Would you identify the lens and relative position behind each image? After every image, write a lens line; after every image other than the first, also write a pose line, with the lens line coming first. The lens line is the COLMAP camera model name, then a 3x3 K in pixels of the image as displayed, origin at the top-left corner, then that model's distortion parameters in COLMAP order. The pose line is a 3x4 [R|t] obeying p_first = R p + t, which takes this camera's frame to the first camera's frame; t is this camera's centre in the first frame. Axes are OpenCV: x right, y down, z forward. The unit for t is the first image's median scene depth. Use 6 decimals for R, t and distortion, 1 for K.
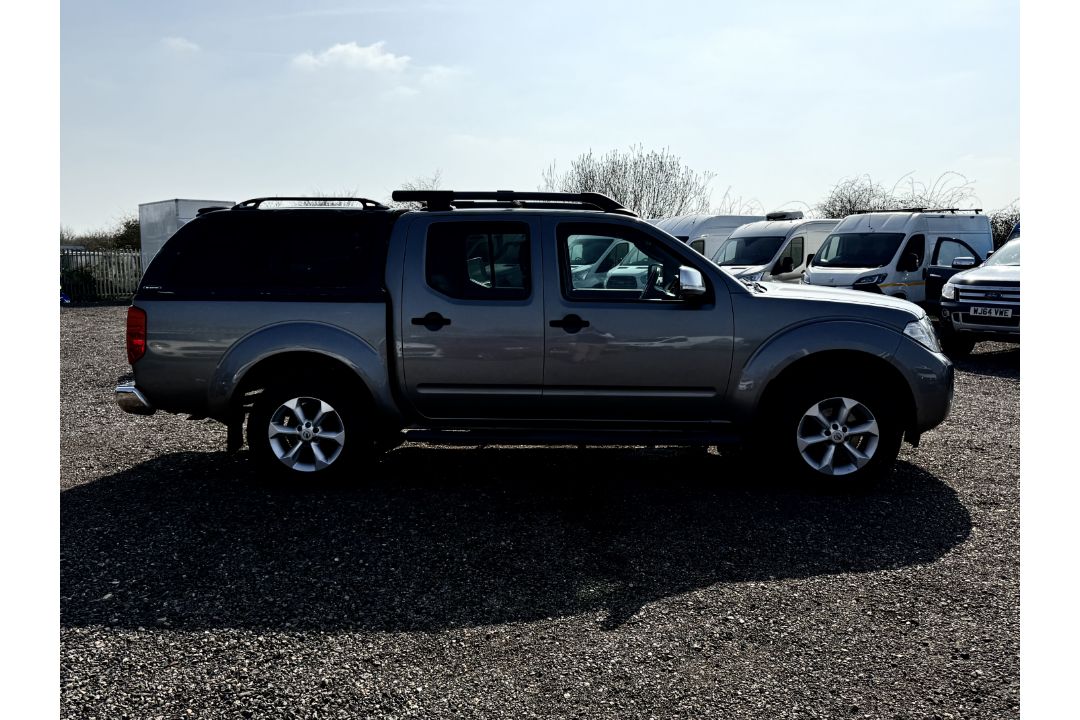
lens RADIAL K [[926.9, 0, 540.0], [0, 926.9, 360.0], [0, 0, 1]] dist [0.146918, -0.117745]
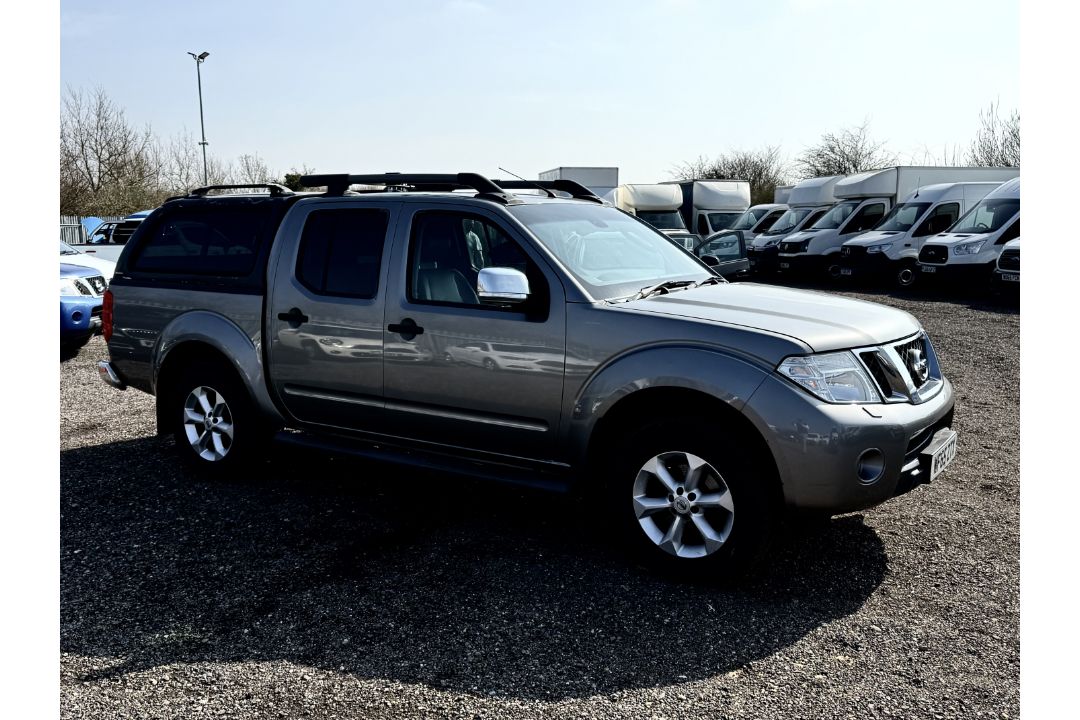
lens RADIAL K [[1002.0, 0, 514.0], [0, 1002.0, 358.3], [0, 0, 1]] dist [0.259604, -0.739355]
pose [[0.836413, 0.073049, -0.543210, 0.623349], [-0.056101, 0.997284, 0.047728, -0.061793], [0.545221, -0.009446, 0.838239, 0.270403]]
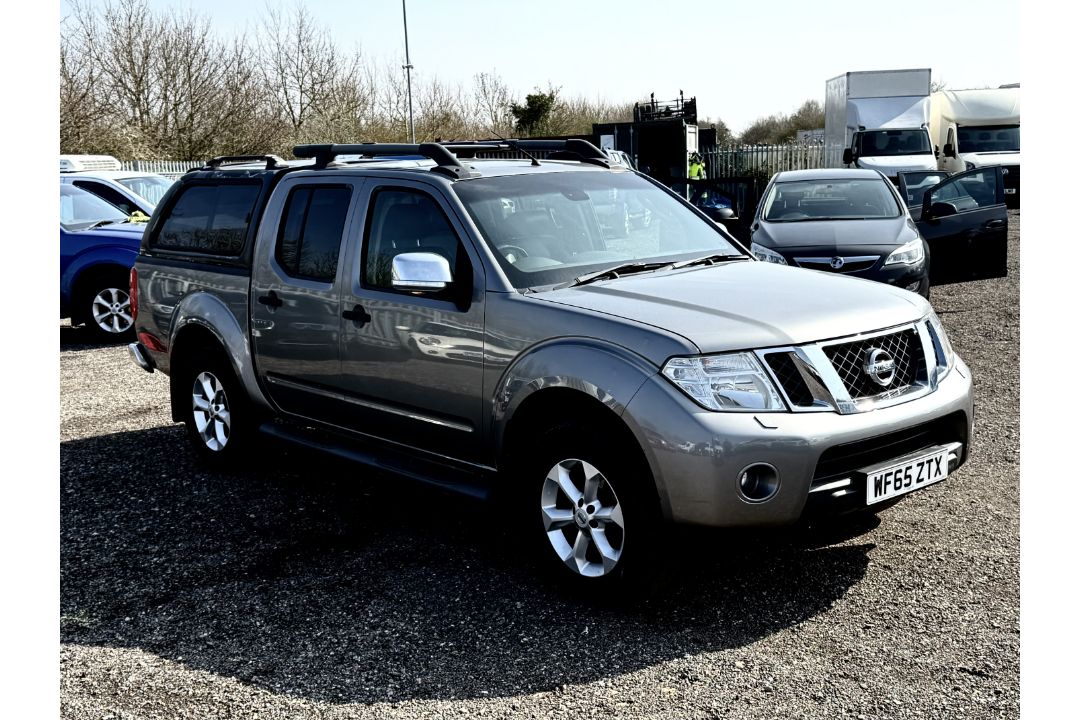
lens RADIAL K [[1358.1, 0, 512.4], [0, 1358.1, 358.0], [0, 0, 1]] dist [0.244149, -0.618103]
pose [[0.638531, 0.100626, -0.762989, 1.000516], [-0.047497, 0.994678, 0.091432, -0.115065], [0.768129, -0.022142, 0.639912, 0.350398]]
